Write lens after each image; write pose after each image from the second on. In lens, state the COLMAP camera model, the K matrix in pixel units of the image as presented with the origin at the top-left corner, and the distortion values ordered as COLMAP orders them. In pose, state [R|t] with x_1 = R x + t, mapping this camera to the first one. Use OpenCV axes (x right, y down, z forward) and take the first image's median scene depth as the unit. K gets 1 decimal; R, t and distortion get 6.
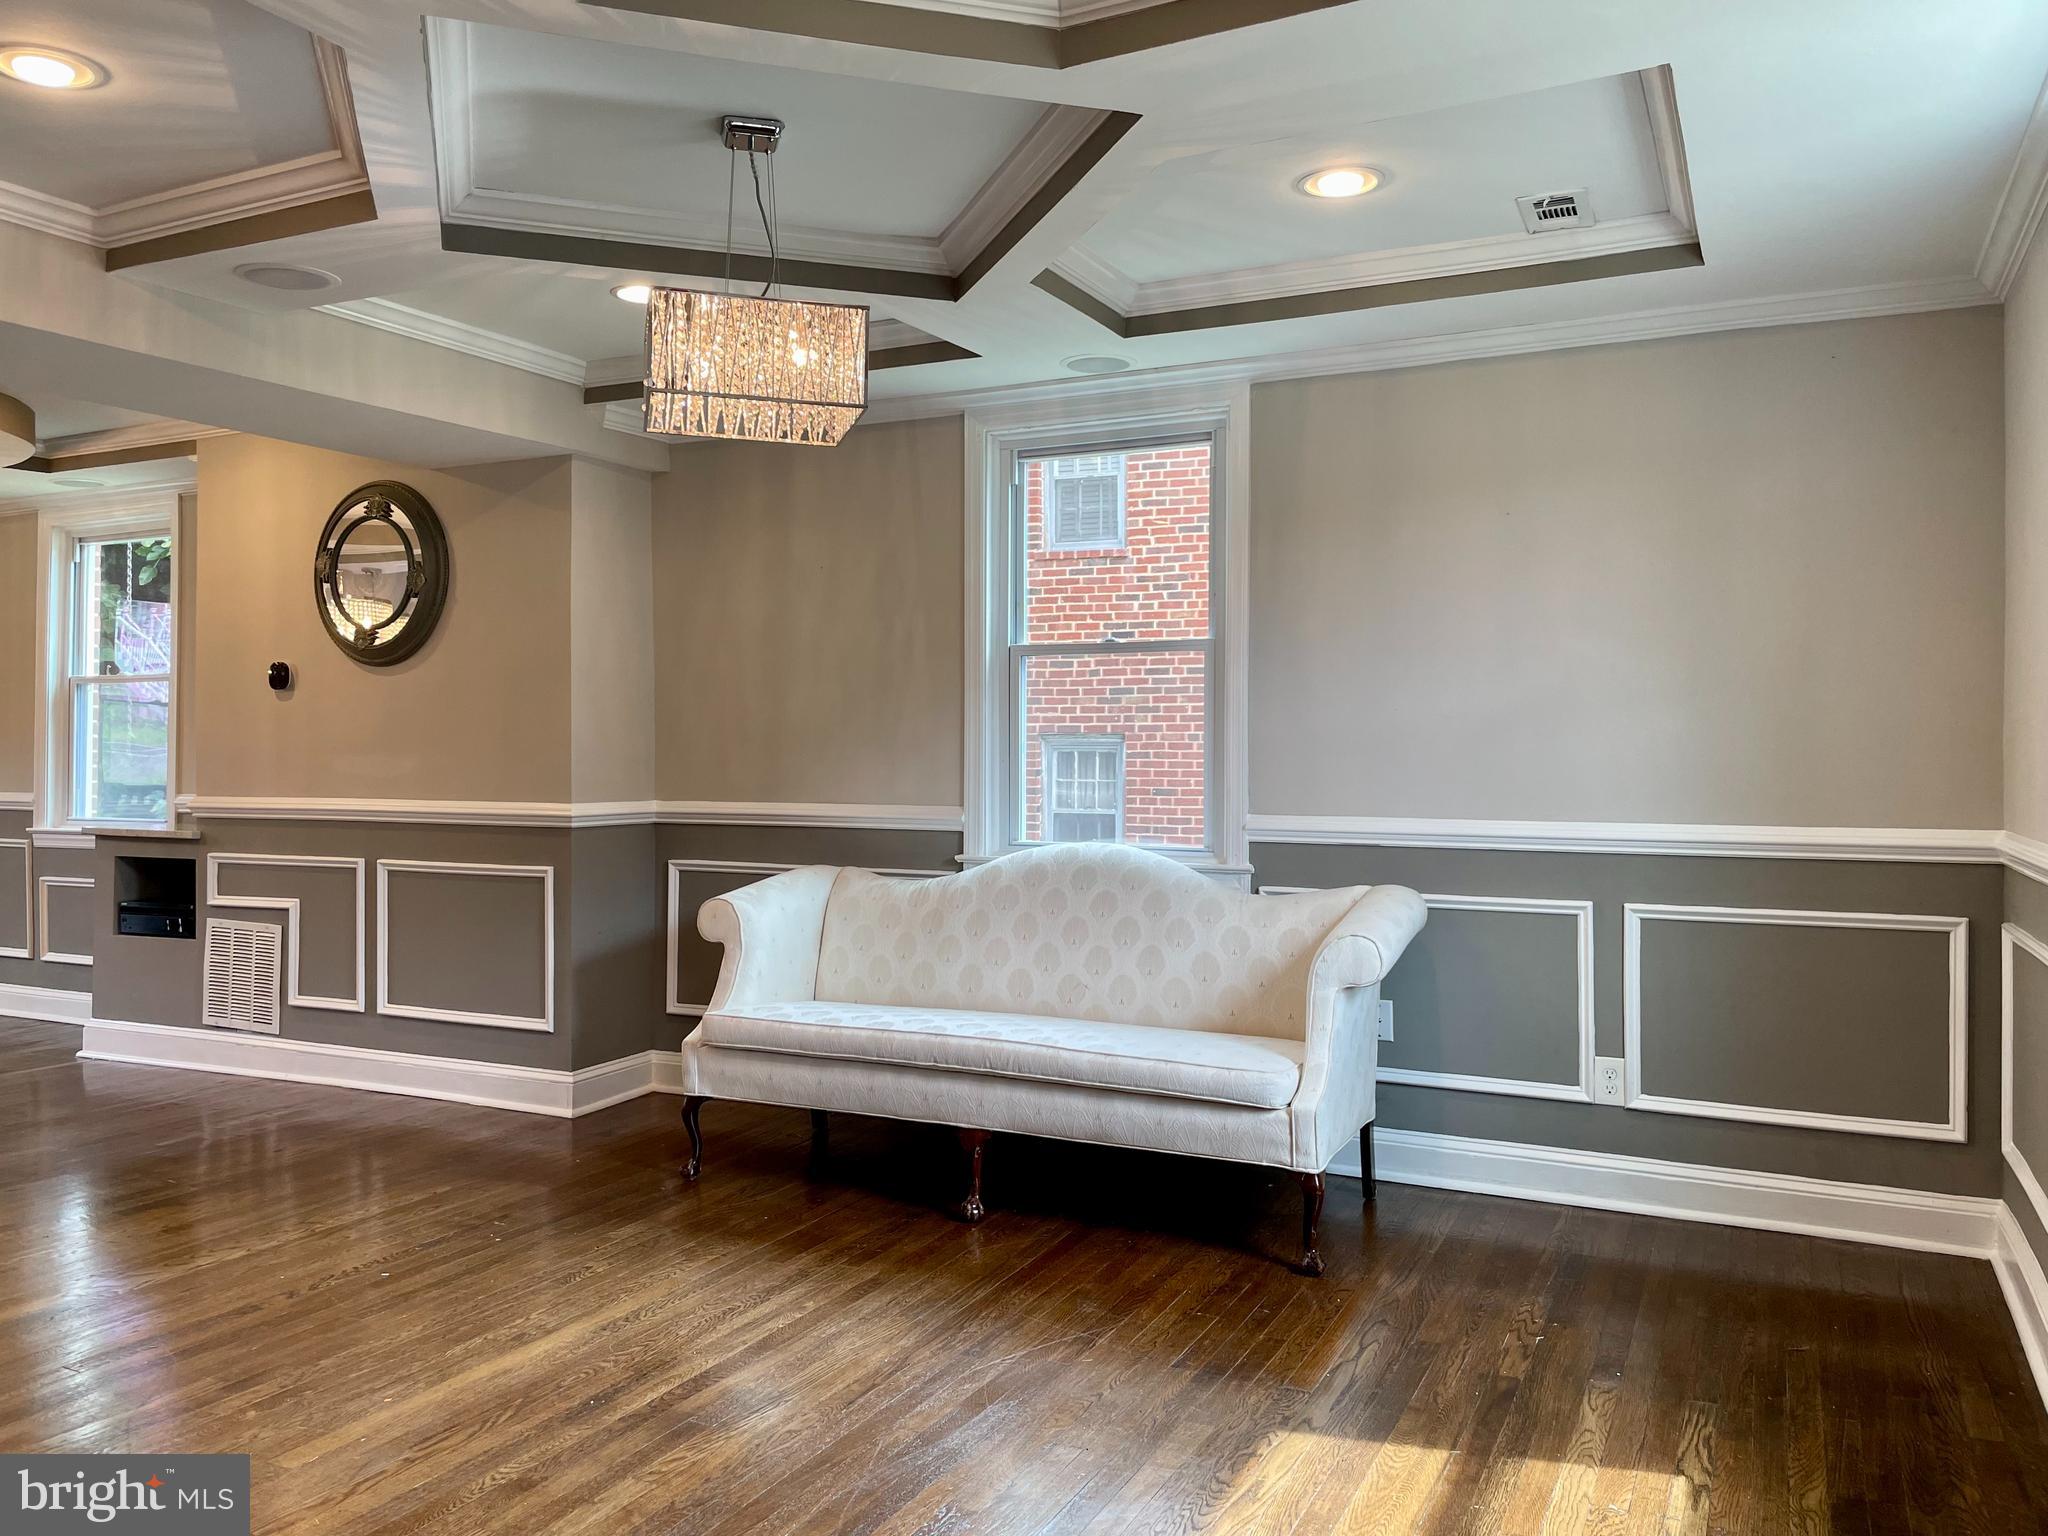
lens RADIAL K [[1555.8, 0, 1025.1], [0, 1555.8, 752.2], [0, 0, 1]] dist [0.081919, -0.109432]
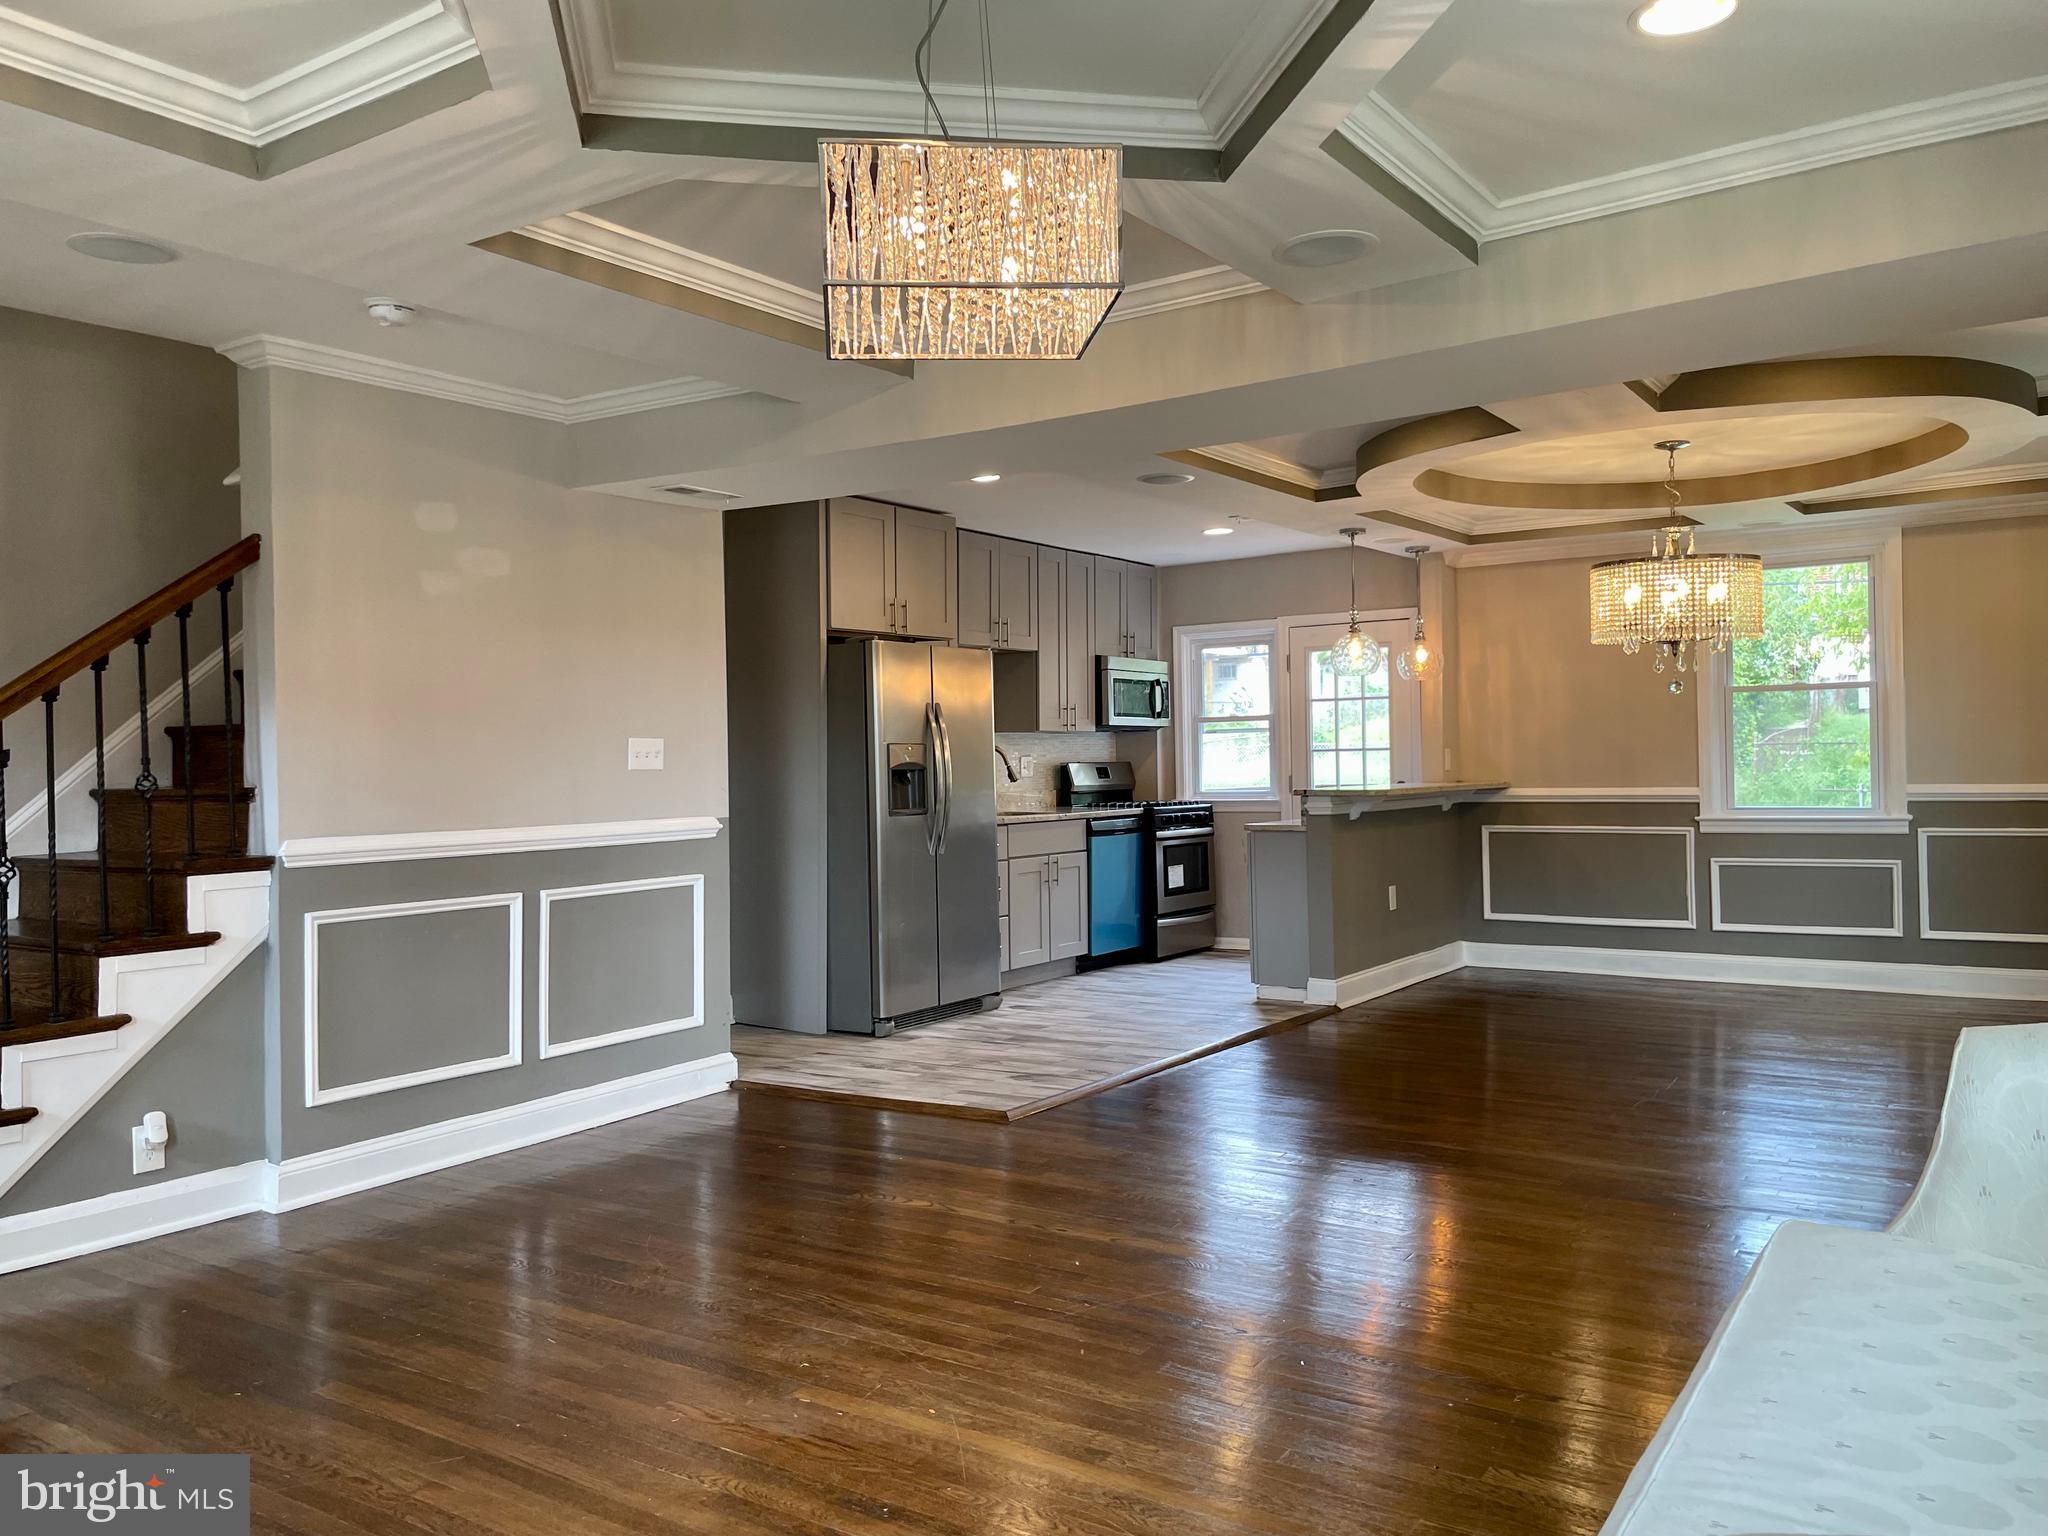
lens RADIAL K [[1555.8, 0, 1040.4], [0, 1555.8, 769.3], [0, 0, 1]] dist [0.081919, -0.109432]
pose [[-0.130029, 0.006145, -0.991491, 0.371647], [0.021034, 0.999773, 0.003438, -0.003266], [0.991287, -0.020408, -0.130129, 0.762711]]
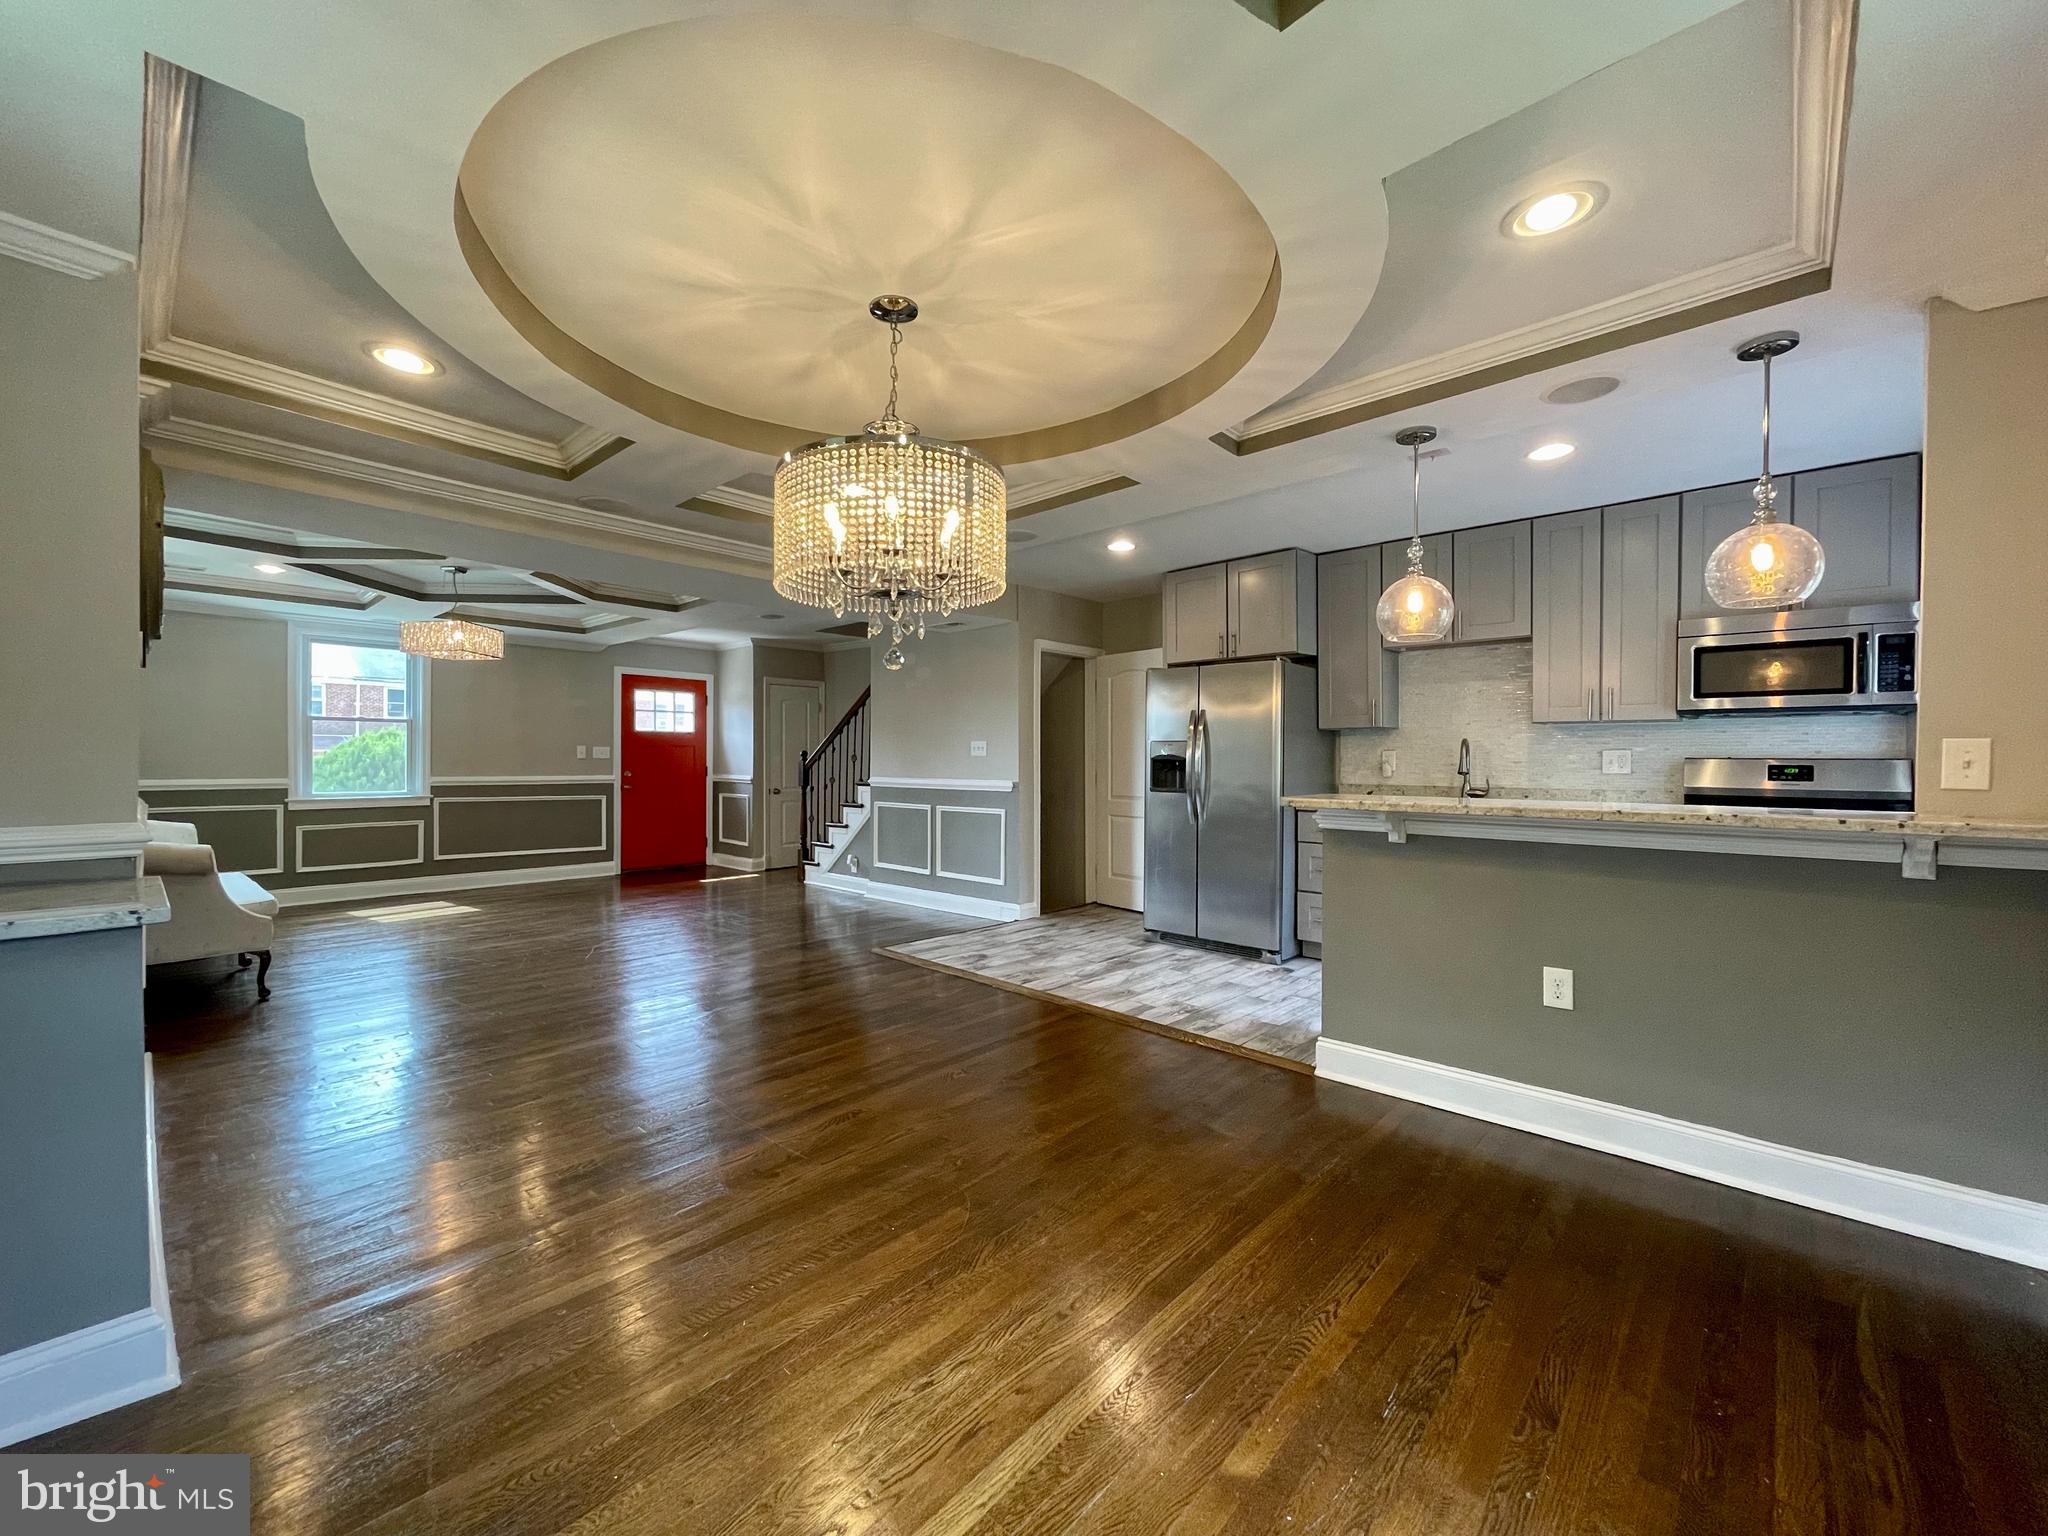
lens RADIAL K [[827.2, 0, 1014.4], [0, 827.2, 764.8], [0, 0, 1]] dist [0.002306, -0.000619]
pose [[-0.955398, -0.006698, 0.295244, -1.258431], [-0.005805, 0.999976, 0.003901, 0.003464], [-0.295263, 0.002013, -0.955414, 1.581075]]
